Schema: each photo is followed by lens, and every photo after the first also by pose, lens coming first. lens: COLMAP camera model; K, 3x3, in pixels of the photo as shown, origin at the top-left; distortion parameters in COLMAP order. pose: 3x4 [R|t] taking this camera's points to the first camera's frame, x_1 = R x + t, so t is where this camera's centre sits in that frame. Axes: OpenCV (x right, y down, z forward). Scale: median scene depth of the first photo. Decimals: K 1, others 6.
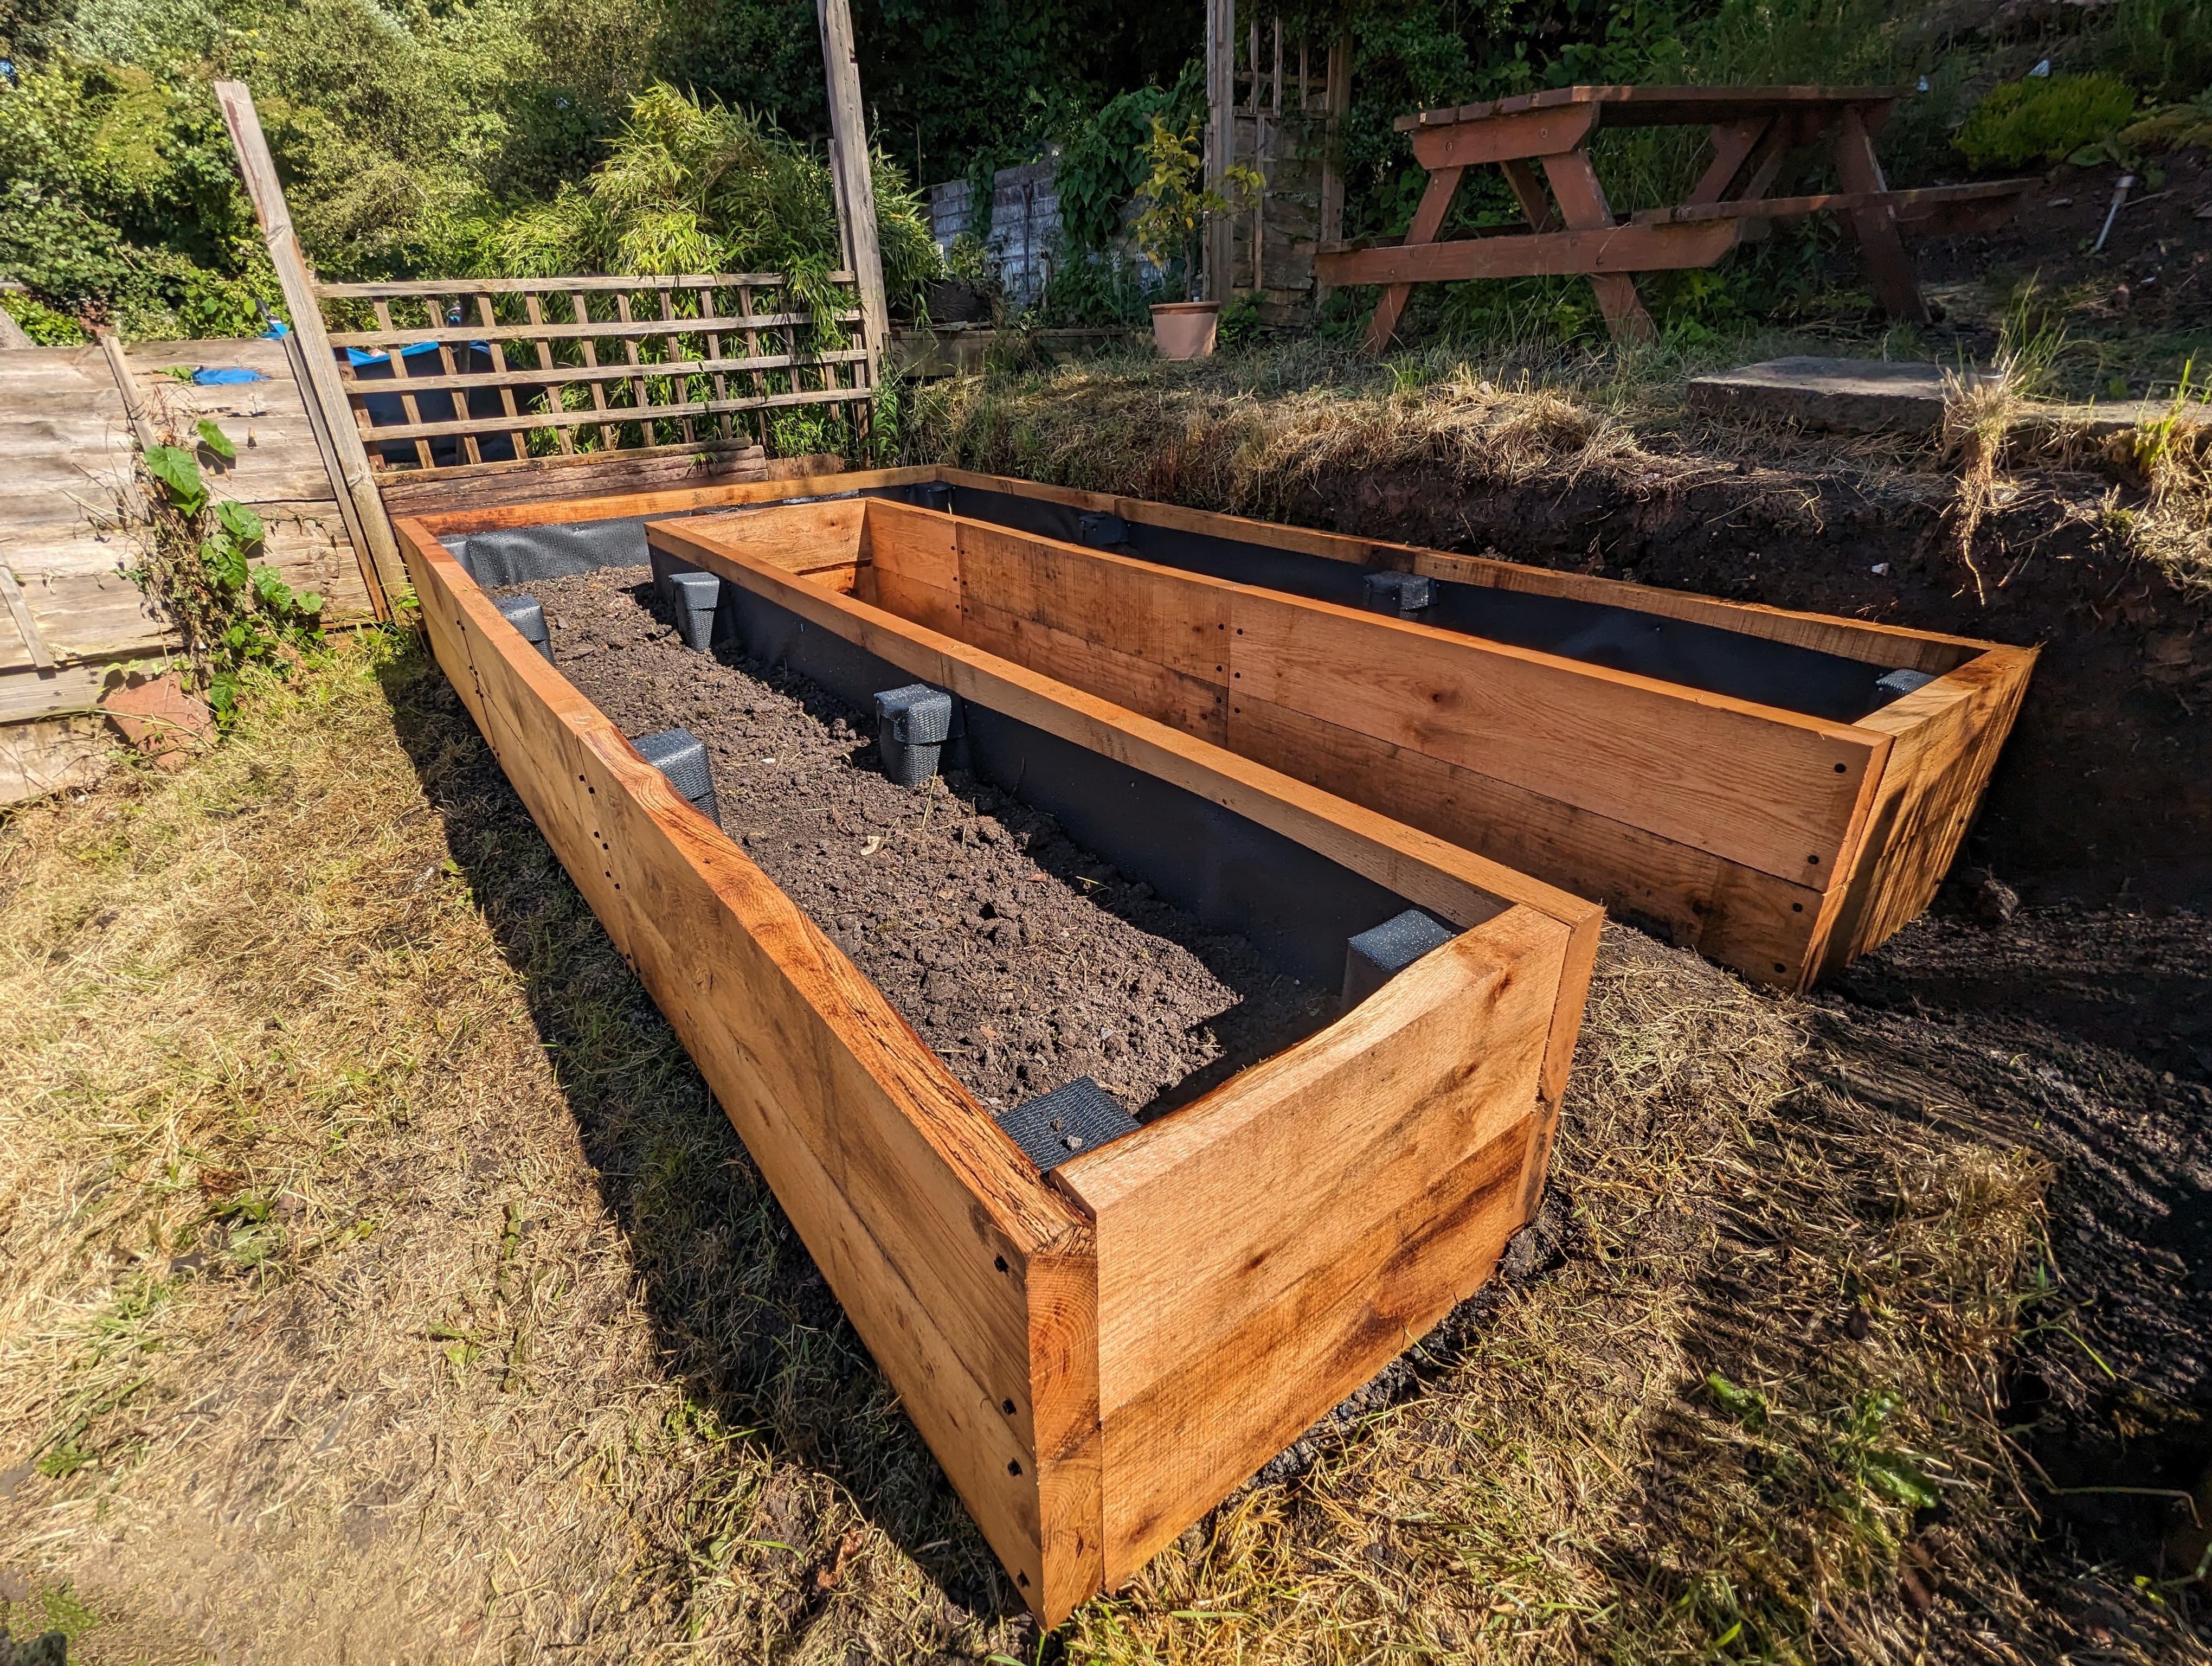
lens RADIAL K [[1042.2, 0, 1106.0], [0, 1042.2, 833.0], [0, 0, 1]] dist [-0.001525, -0.000273]
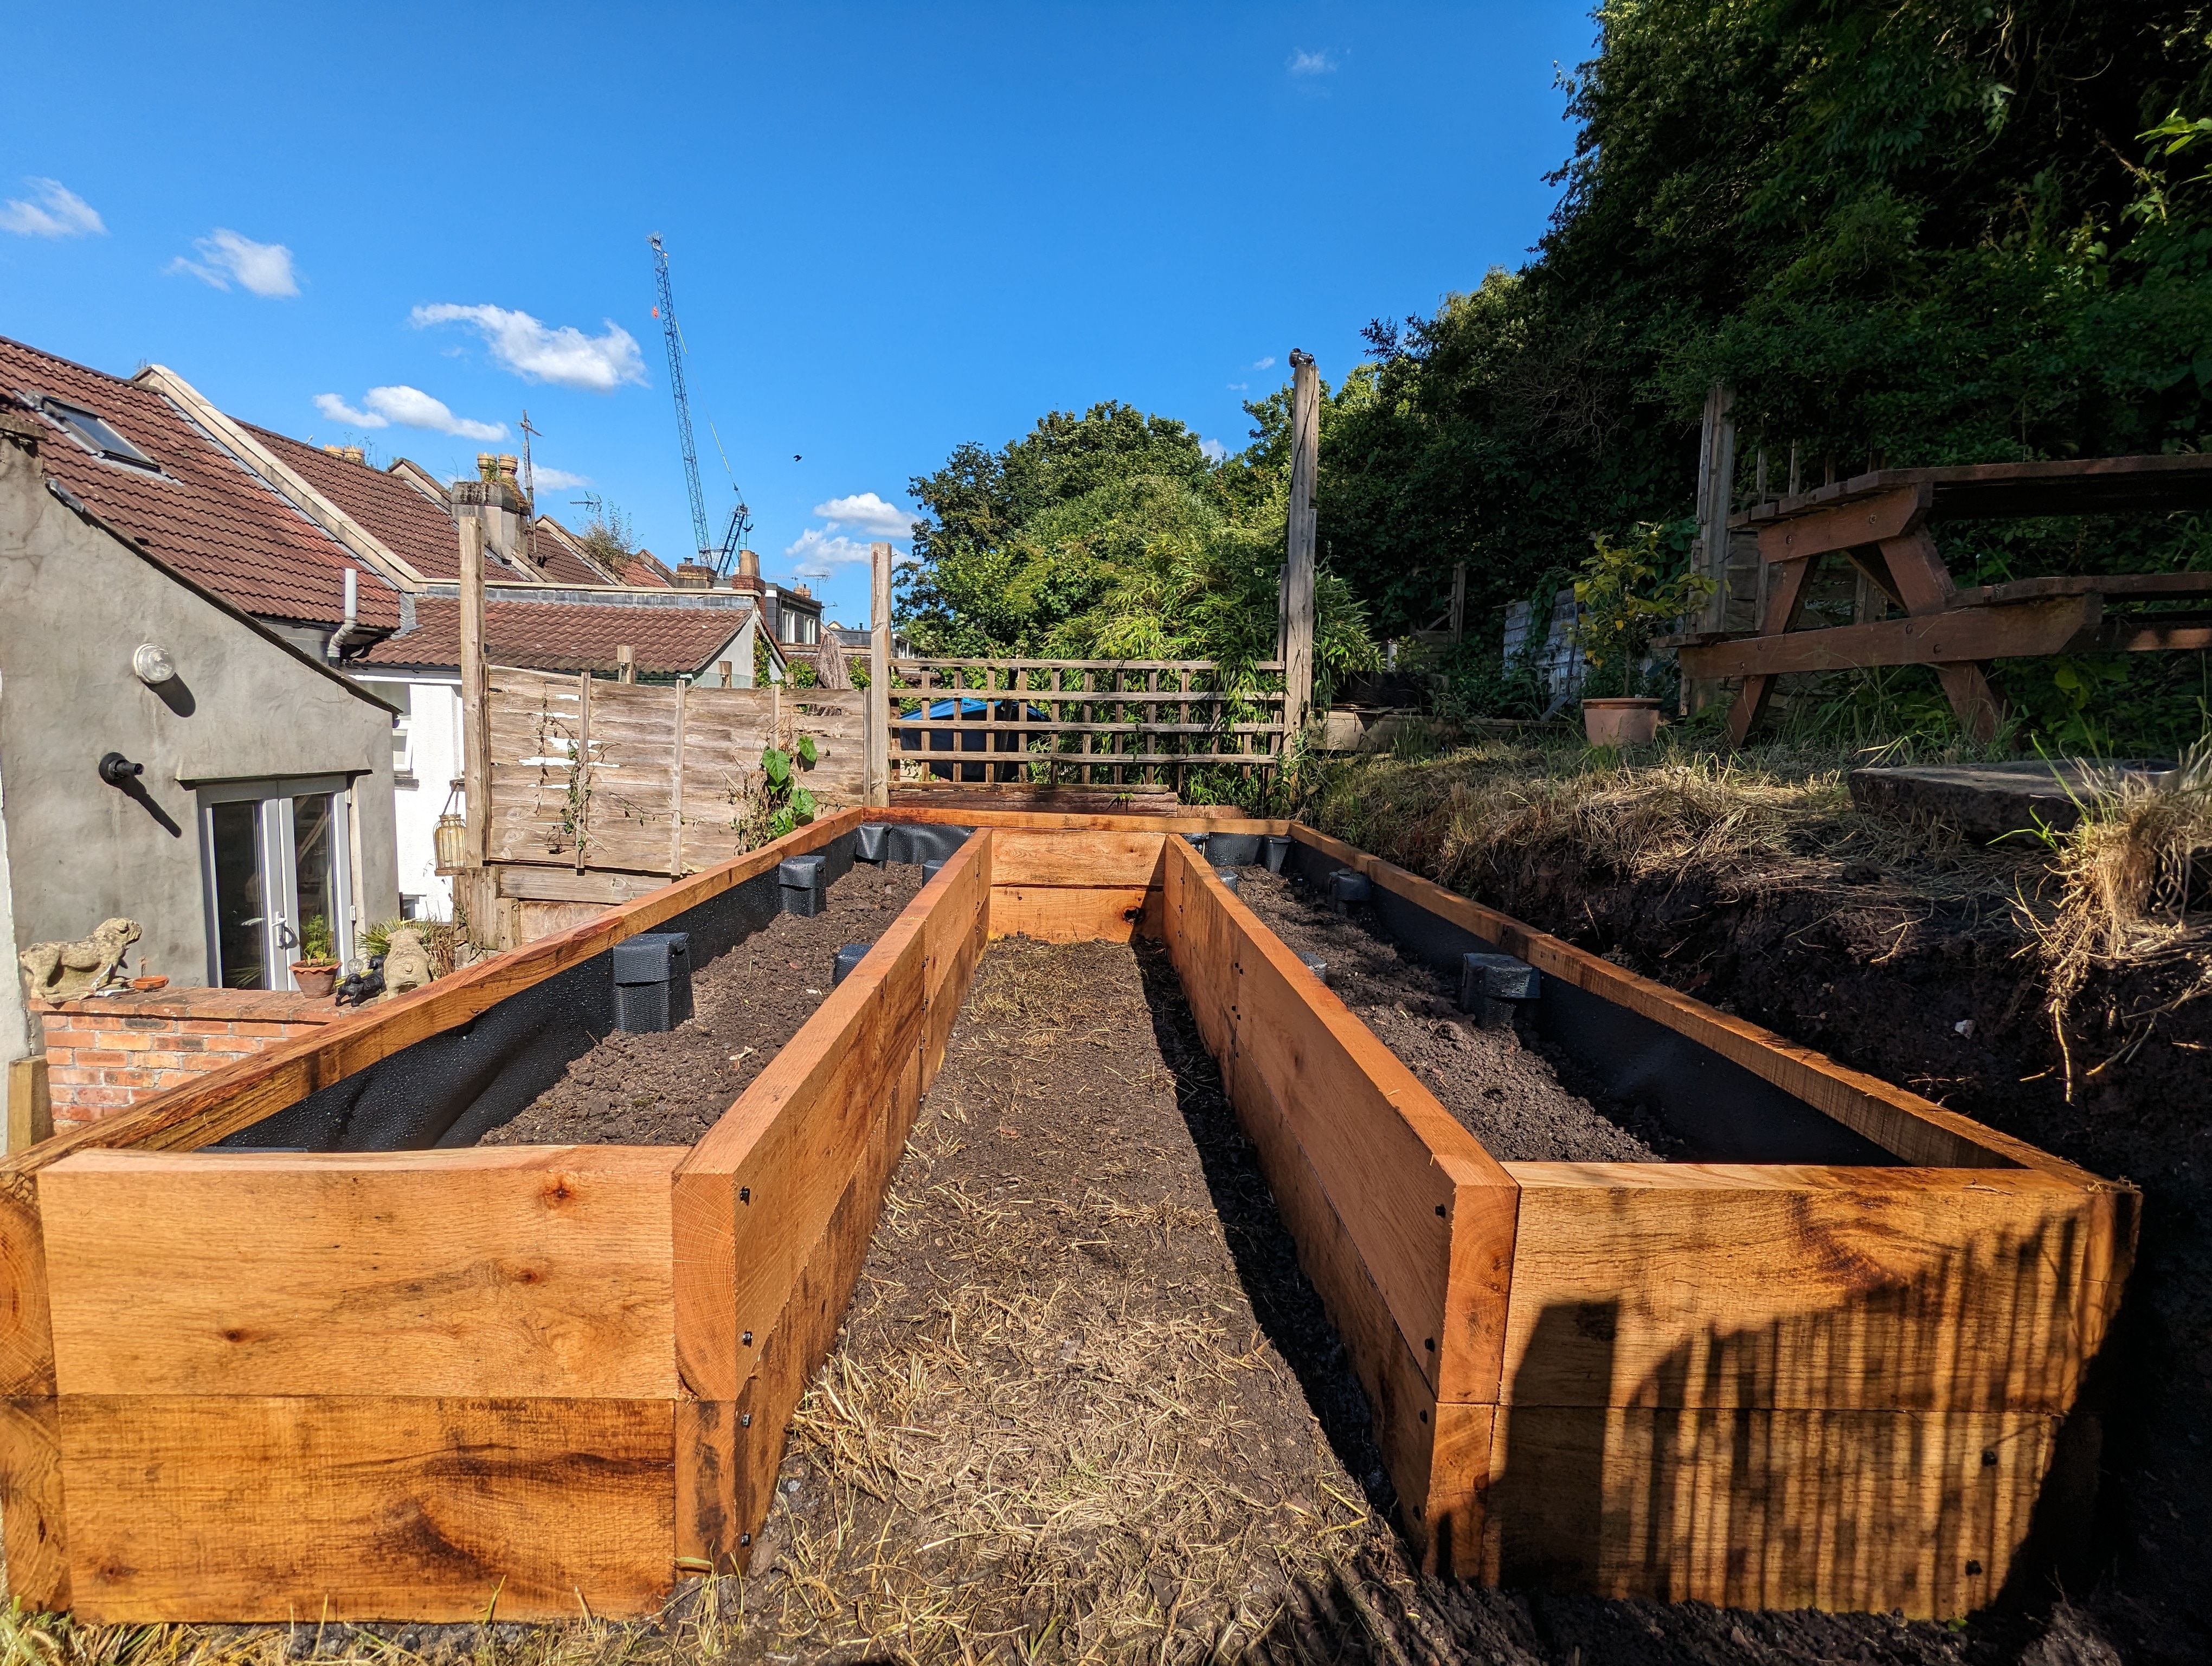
lens RADIAL K [[1042.2, 0, 1106.0], [0, 1042.2, 833.0], [0, 0, 1]] dist [-0.001525, -0.000273]
pose [[0.819381, 0.109385, -0.562716, 0.339031], [-0.295799, 0.921524, -0.251586, -0.019766], [0.491036, 0.372596, 0.787436, 0.082489]]
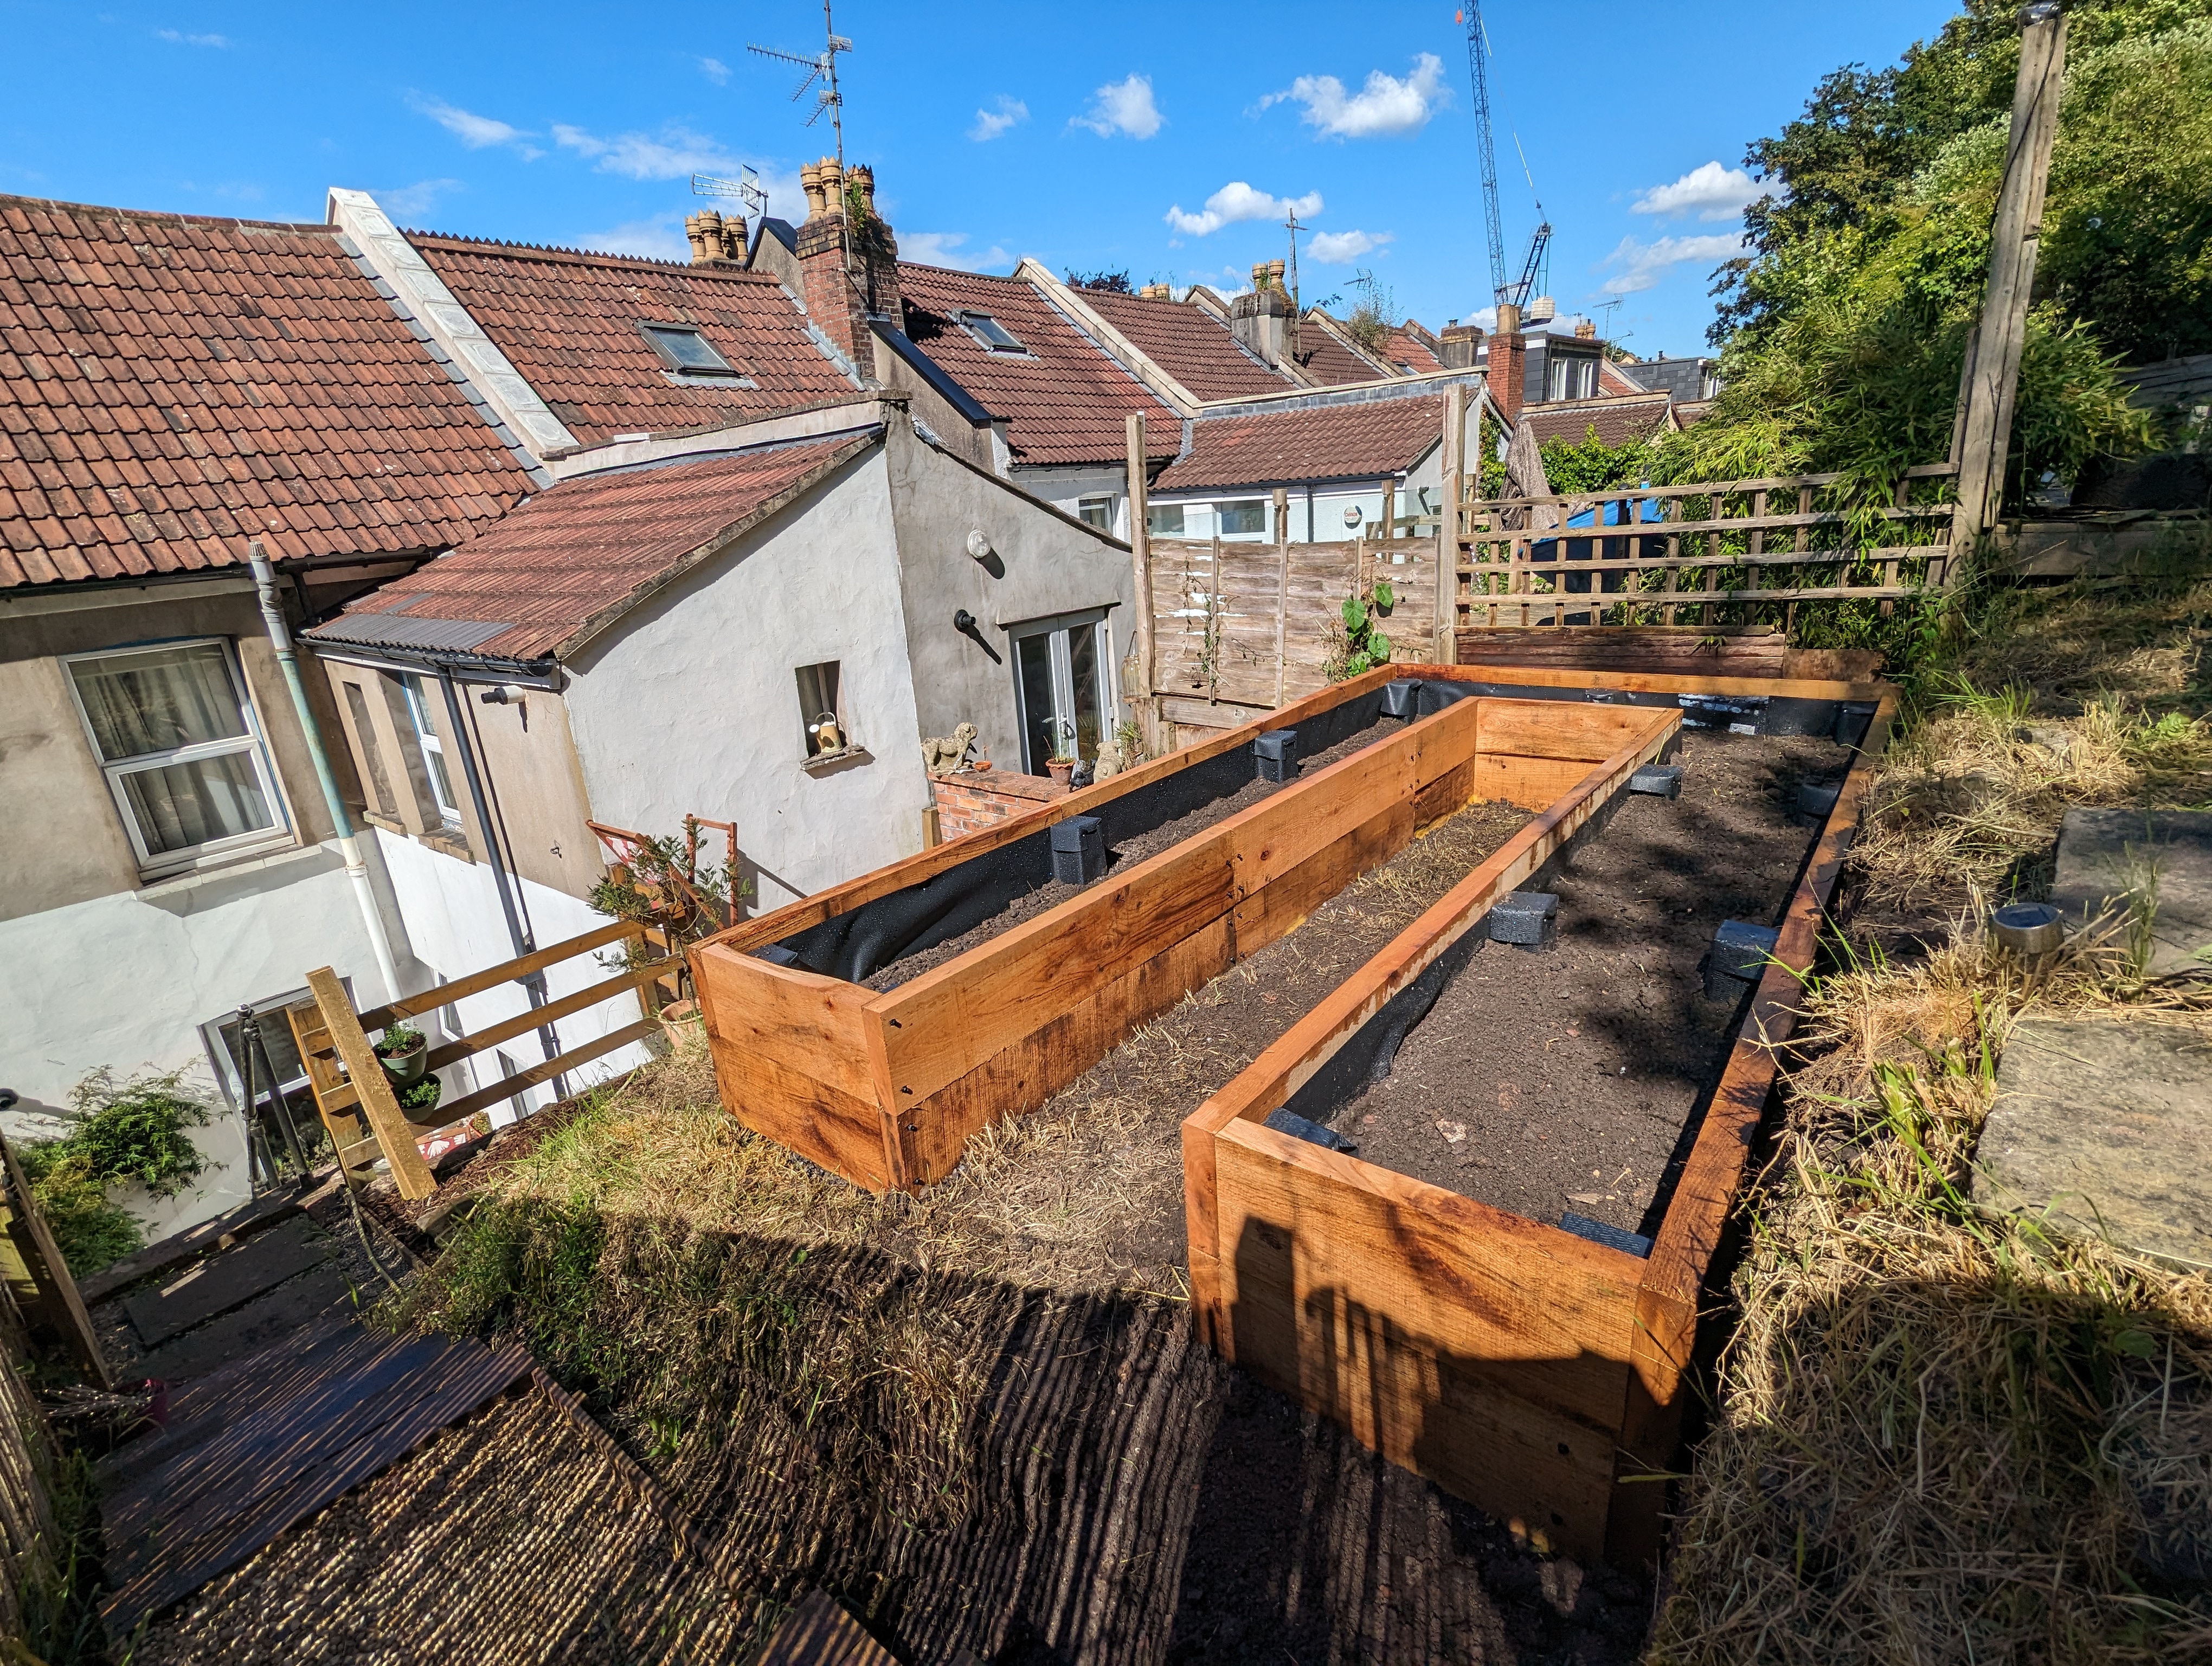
lens RADIAL K [[1041.5, 0, 1112.2], [0, 1041.5, 837.6], [0, 0, 1]] dist [-0.002064, -0.000727]
pose [[0.262698, 0.304083, -0.915709, 0.609199], [-0.362248, 0.910700, 0.198498, -0.204835], [0.894296, 0.279569, 0.349393, 0.166848]]
